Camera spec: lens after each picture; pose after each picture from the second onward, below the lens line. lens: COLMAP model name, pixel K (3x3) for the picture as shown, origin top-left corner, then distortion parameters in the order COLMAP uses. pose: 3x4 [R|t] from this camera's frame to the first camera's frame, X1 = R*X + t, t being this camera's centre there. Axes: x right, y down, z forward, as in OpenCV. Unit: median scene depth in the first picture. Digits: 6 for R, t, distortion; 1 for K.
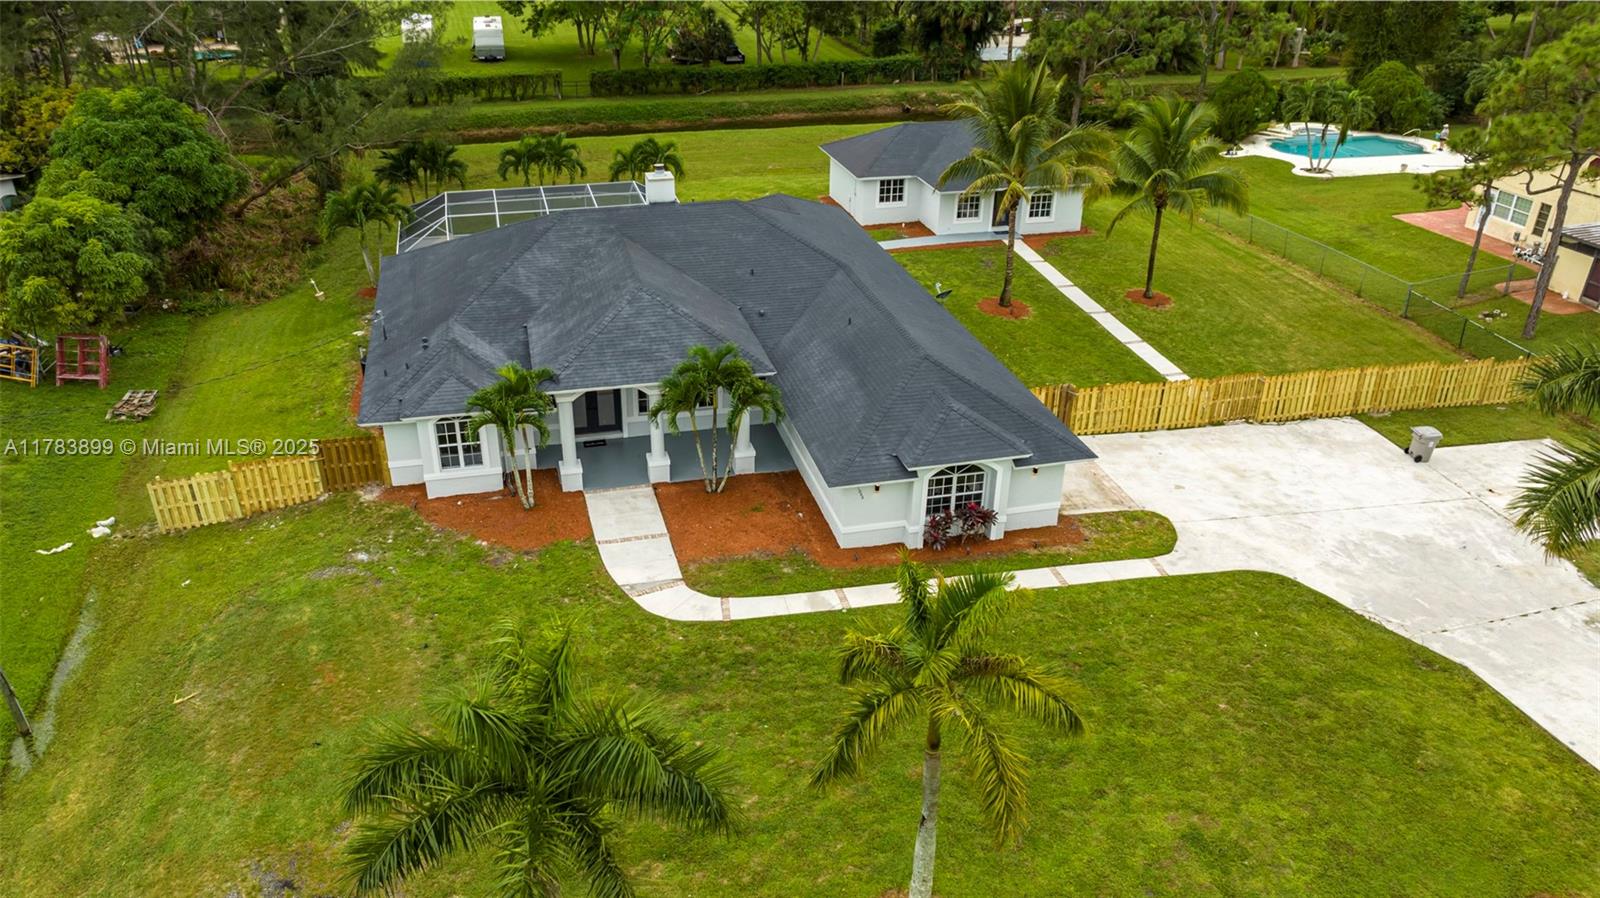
lens RADIAL K [[1208.4, 0, 750.6], [0, 1208.4, 481.3], [0, 0, 1]] dist [-0.024577, 0.003115]
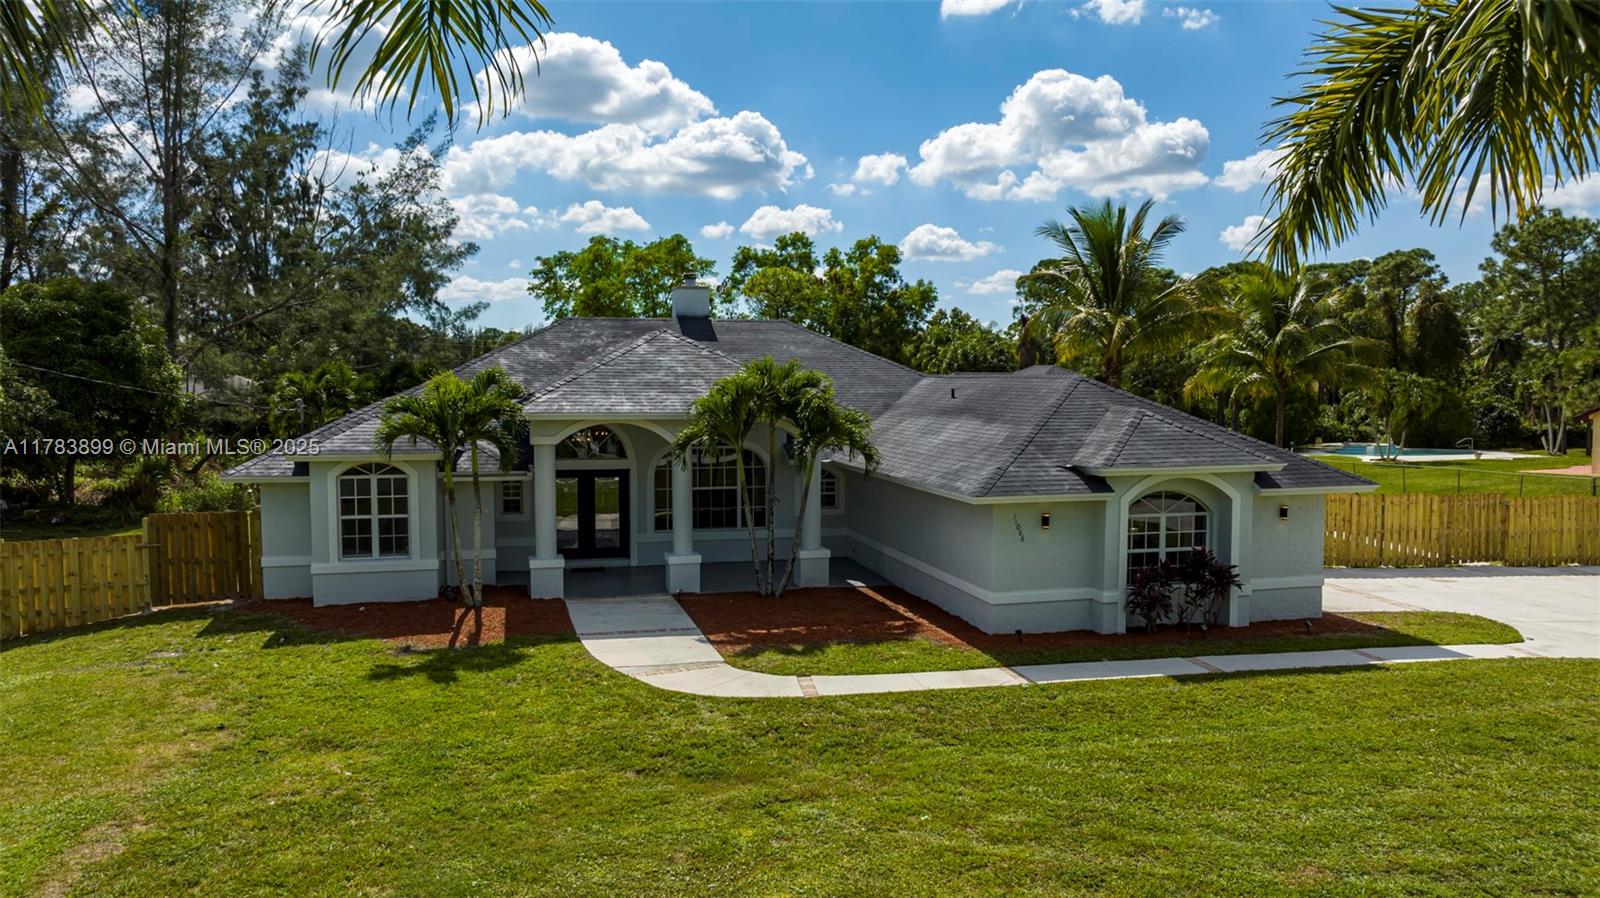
lens RADIAL K [[1134.7, 0, 797.5], [0, 1134.7, 453.2], [0, 0, 1]] dist [-0.036163, 0.037767]
pose [[0.999334, -0.000509, 0.036474, -0.036929], [0.015804, 0.907230, -0.420338, 0.190319], [-0.032876, 0.420635, 0.906634, 0.420776]]
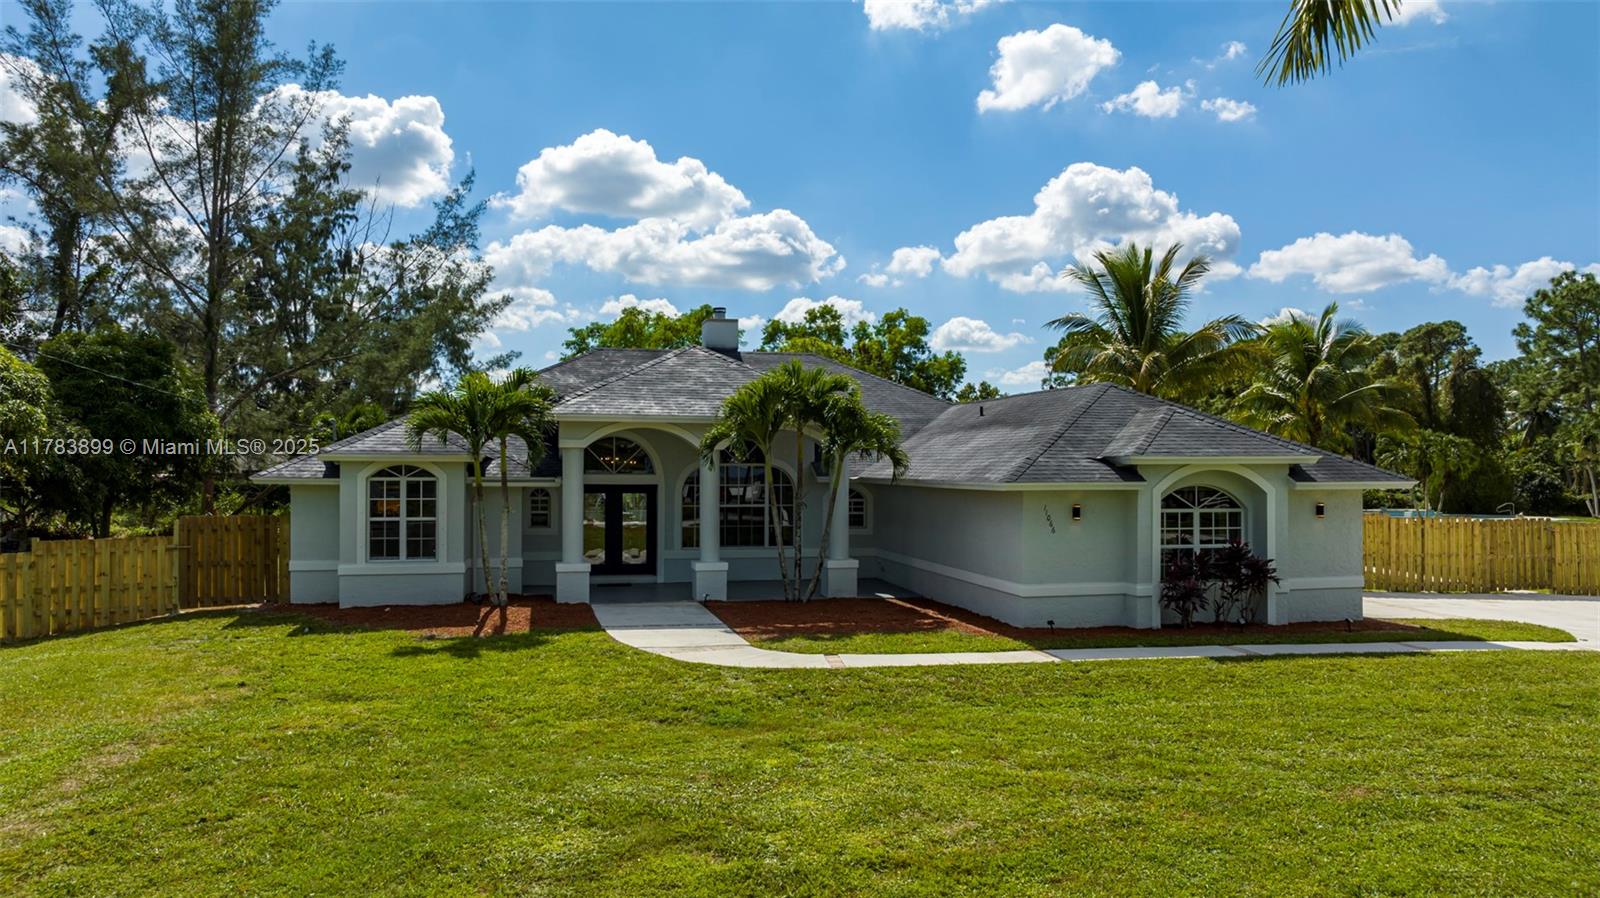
lens RADIAL K [[1134.7, 0, 797.5], [0, 1134.7, 453.2], [0, 0, 1]] dist [-0.036163, 0.037767]
pose [[0.999938, 0.003420, 0.010565, -0.036082], [0.002215, 0.870868, -0.491511, 0.229742], [-0.010882, 0.491505, 0.870807, 0.442703]]
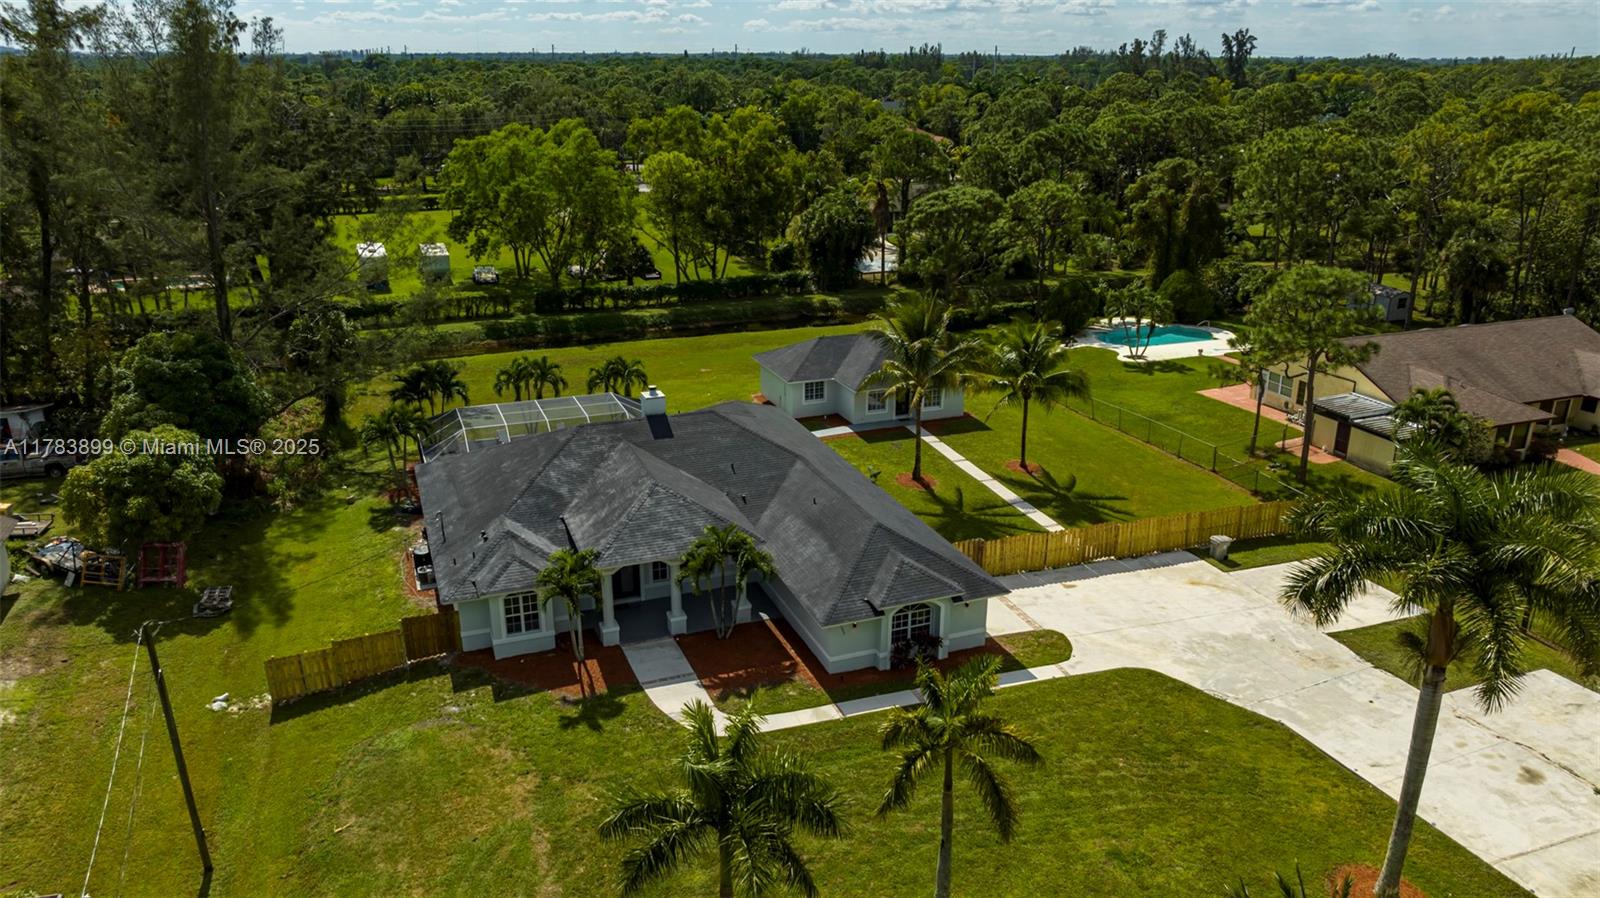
lens RADIAL K [[1144.2, 0, 796.5], [0, 1144.2, 442.5], [0, 0, 1]] dist [-0.022383, 0.000095]
pose [[0.988959, -0.045321, 0.141087, -0.114310], [0.068534, 0.984027, -0.164299, 0.008670], [-0.131388, 0.172154, 0.976269, -0.232607]]
